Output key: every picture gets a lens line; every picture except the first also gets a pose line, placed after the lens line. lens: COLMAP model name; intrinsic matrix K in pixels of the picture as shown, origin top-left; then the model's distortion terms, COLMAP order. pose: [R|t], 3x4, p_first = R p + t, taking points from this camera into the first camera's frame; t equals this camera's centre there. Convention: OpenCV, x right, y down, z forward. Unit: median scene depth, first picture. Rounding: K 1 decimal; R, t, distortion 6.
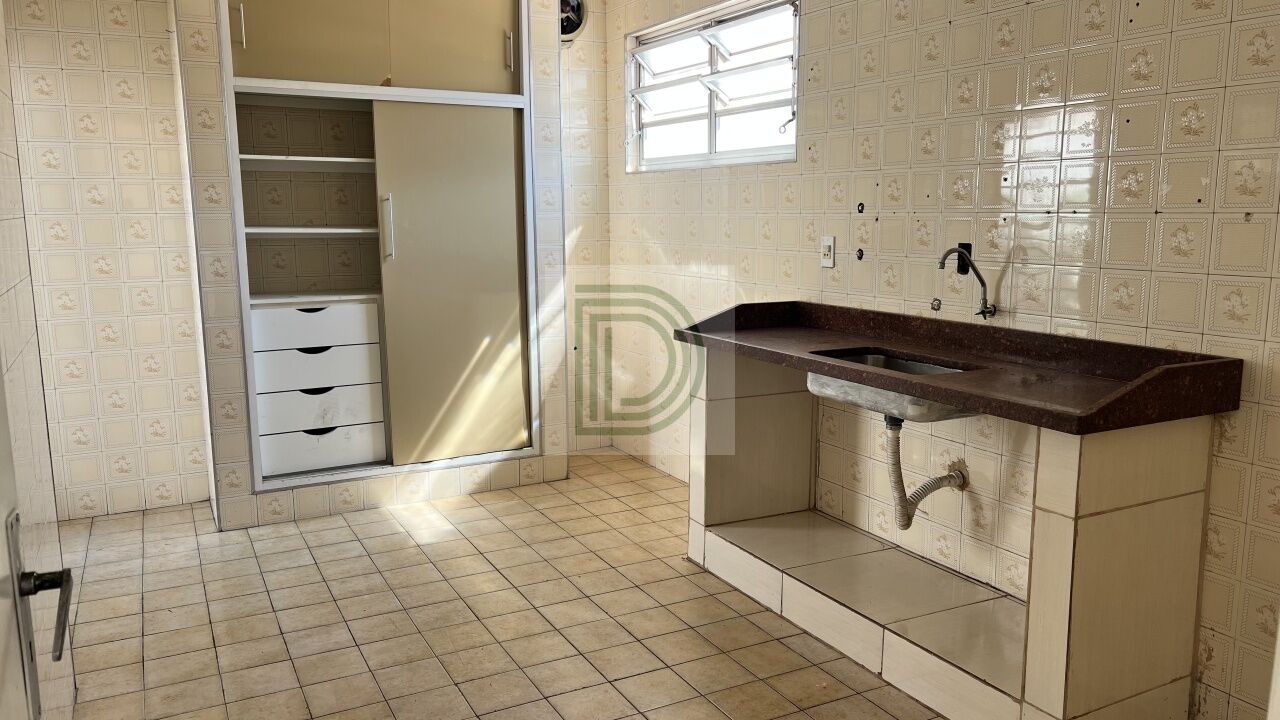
lens RADIAL K [[959.1, 0, 650.8], [0, 959.1, 359.2], [0, 0, 1]] dist [0.039574, -0.024584]
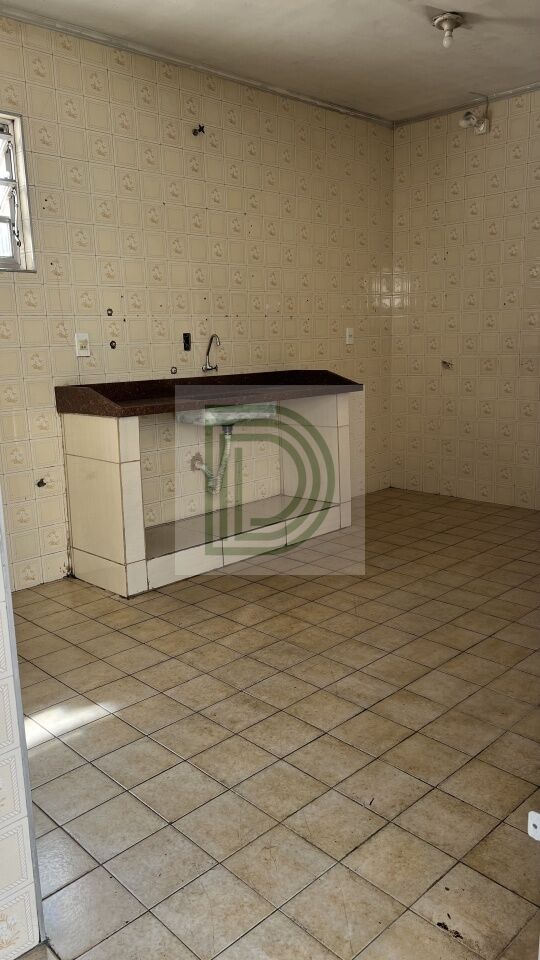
lens RADIAL K [[719.3, 0, 277.0], [0, 719.3, 481.7], [0, 0, 1]] dist [0.039574, -0.024584]
pose [[-0.288140, -0.174777, 0.941503, -0.921104], [0.177021, 0.956535, 0.231743, -0.121479], [-0.941084, 0.233440, -0.244677, 1.093529]]
